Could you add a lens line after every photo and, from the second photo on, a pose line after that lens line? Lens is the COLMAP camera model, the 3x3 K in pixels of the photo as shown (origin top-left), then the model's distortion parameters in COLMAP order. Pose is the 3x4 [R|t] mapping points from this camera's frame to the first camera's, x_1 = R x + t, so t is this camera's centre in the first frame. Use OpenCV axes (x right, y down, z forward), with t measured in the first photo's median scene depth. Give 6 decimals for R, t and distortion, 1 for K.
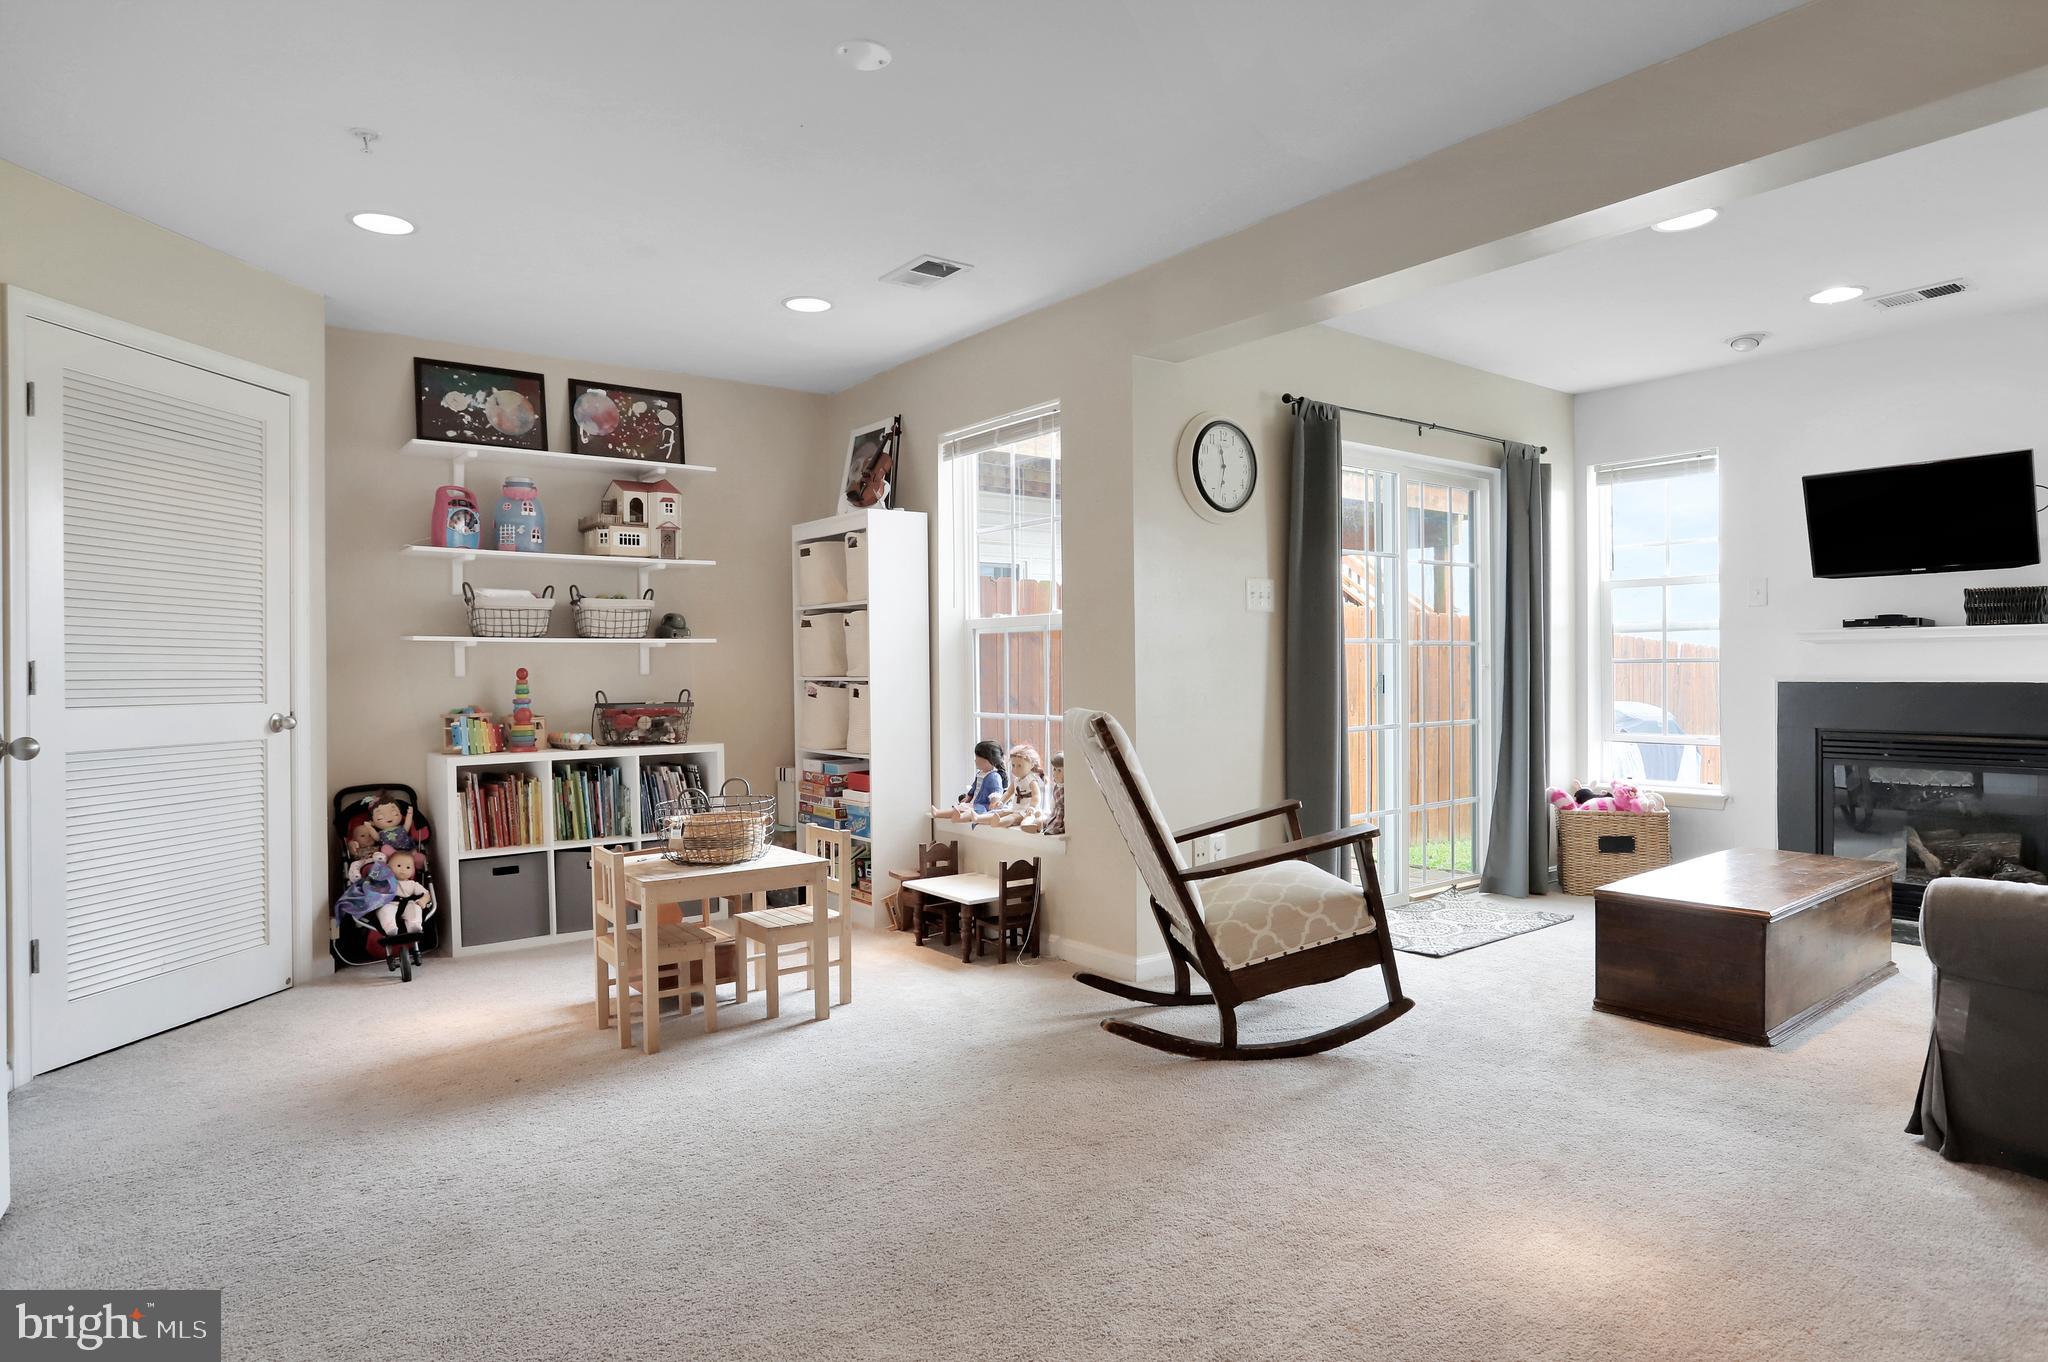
lens RADIAL K [[1217.6, 0, 1024.0], [0, 1217.6, 681.0], [0, 0, 1]] dist [-0.033174, 0.001718]
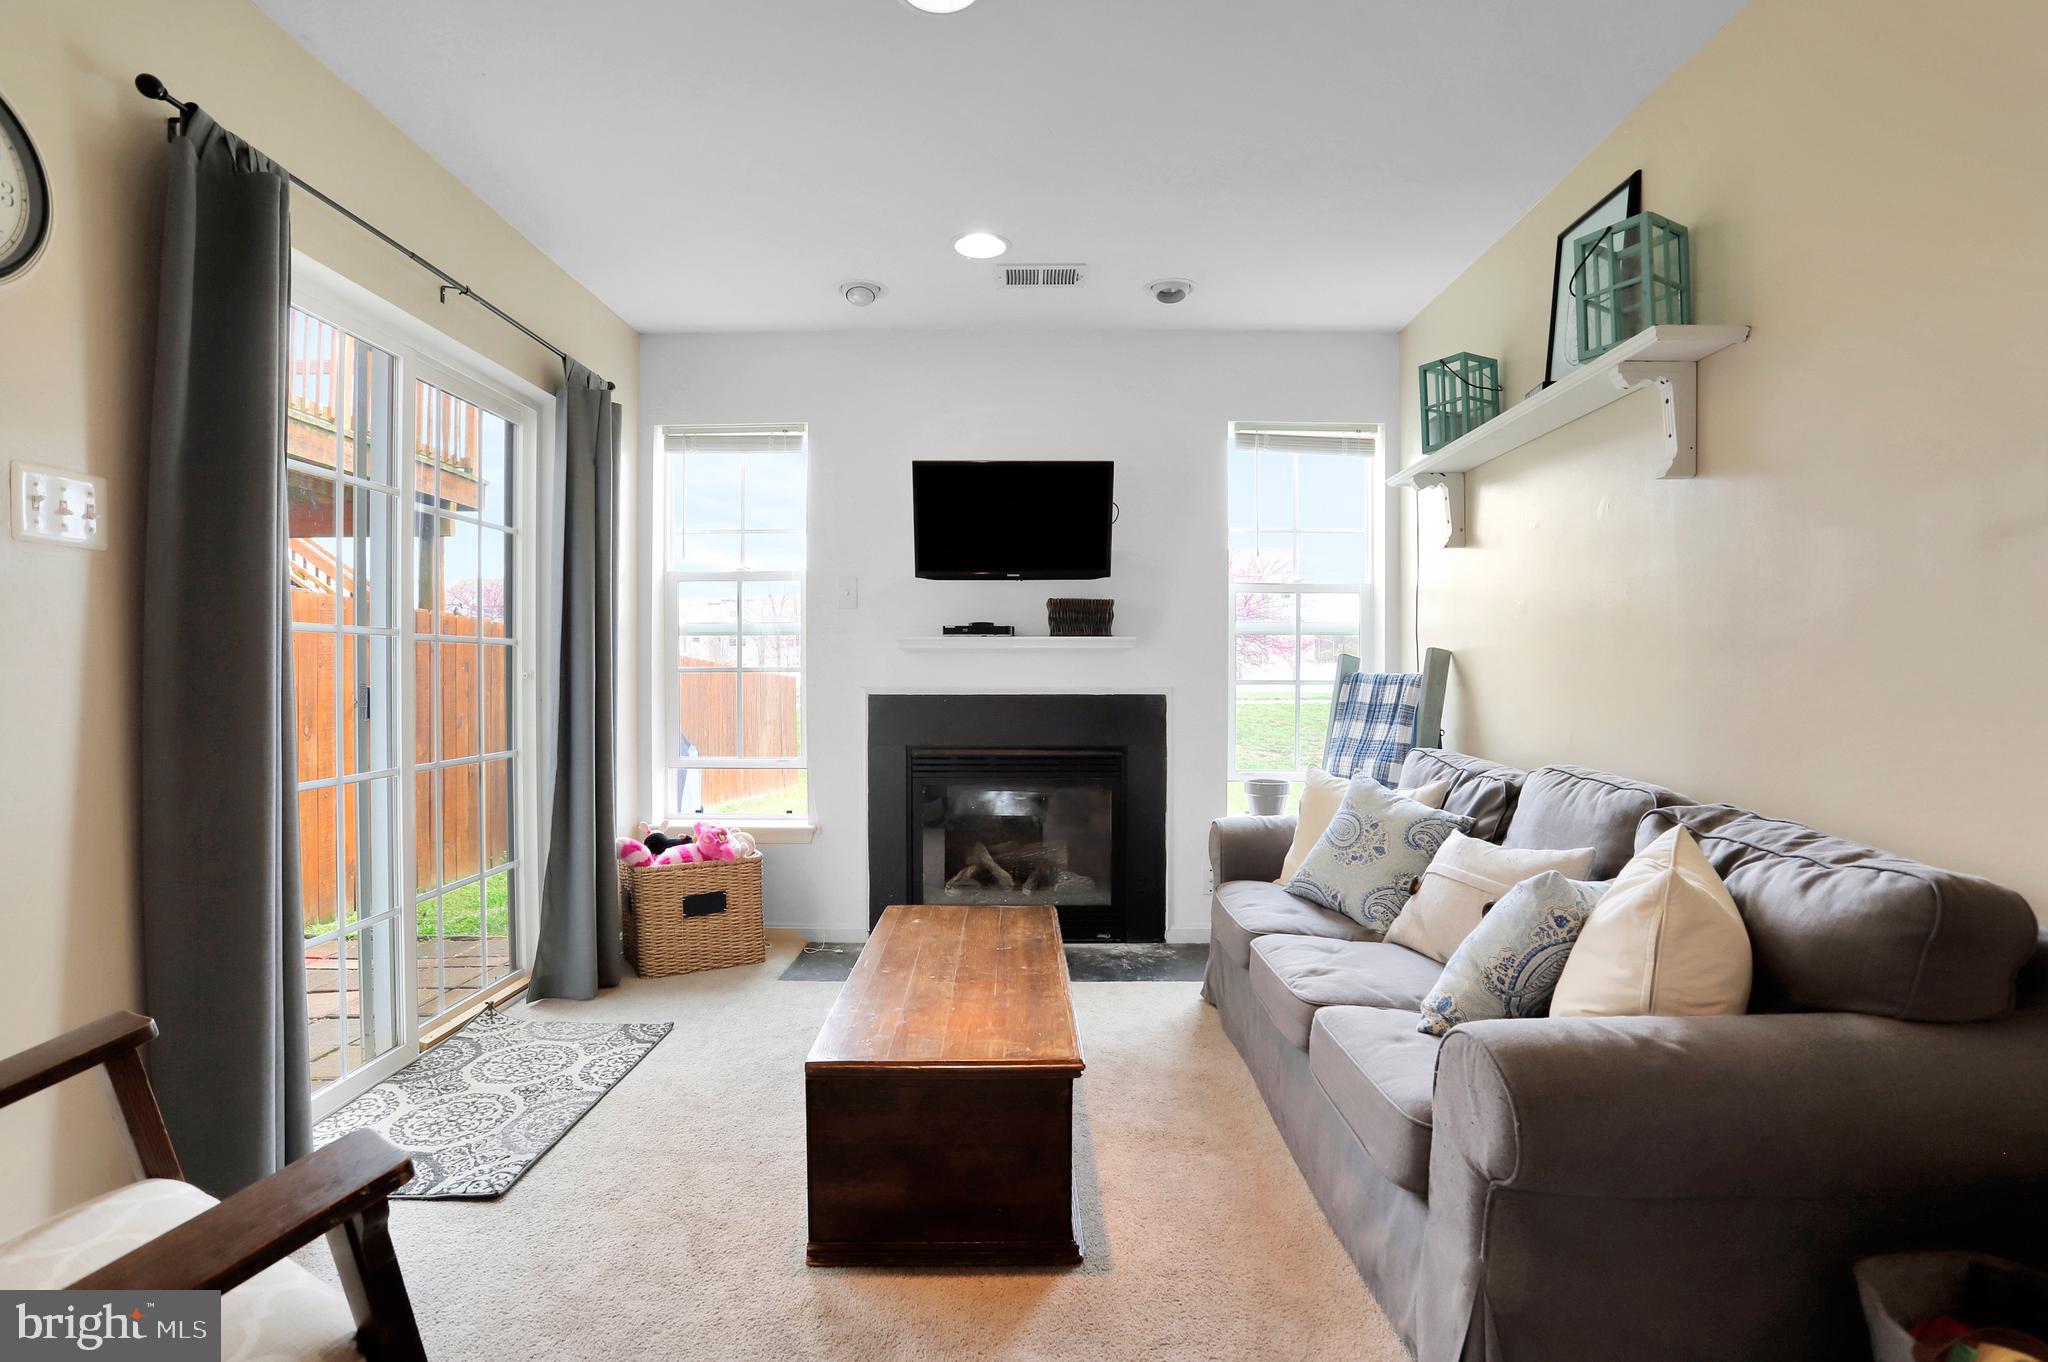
lens RADIAL K [[1020.2, 0, 1018.6], [0, 1020.2, 675.1], [0, 0, 1]] dist [-0.049605, 0.027445]
pose [[0.634565, 0.004567, 0.772856, 0.125144], [0.005525, 0.999930, -0.010445, -0.005640], [-0.772849, 0.010898, 0.634496, 0.475322]]
